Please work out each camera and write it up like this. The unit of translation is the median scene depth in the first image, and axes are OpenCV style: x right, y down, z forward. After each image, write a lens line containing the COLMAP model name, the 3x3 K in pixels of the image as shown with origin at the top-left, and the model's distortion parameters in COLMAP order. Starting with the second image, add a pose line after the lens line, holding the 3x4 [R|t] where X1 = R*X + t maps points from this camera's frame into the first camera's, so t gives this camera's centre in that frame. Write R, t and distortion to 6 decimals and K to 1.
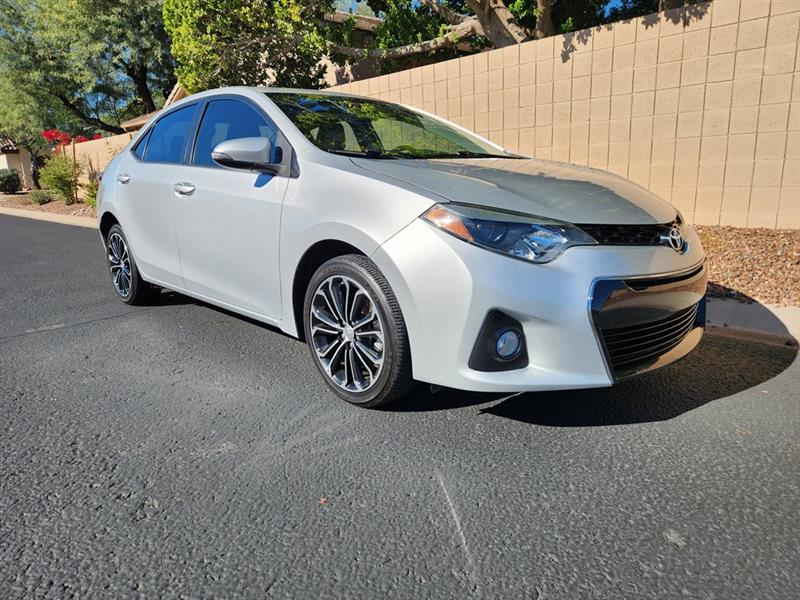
lens RADIAL K [[547.2, 0, 401.2], [0, 547.2, 288.9], [0, 0, 1]] dist [0.062444, -0.051284]
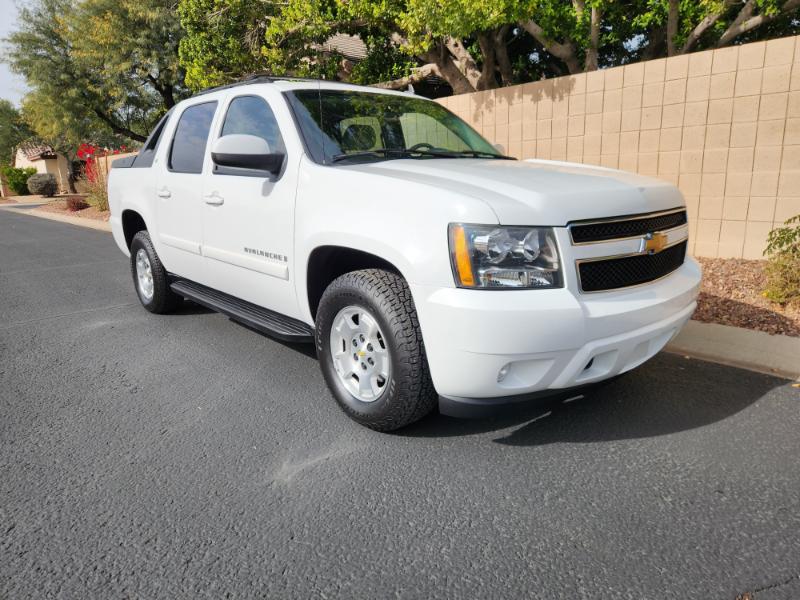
lens RADIAL K [[550.2, 0, 397.7], [0, 550.2, 295.4], [0, 0, 1]] dist [0.057947, -0.049421]
pose [[0.998685, 0.012349, -0.049763, 0.065159], [-0.011831, 0.999873, 0.010689, 0.000852], [0.049888, -0.010086, 0.998704, -0.109362]]
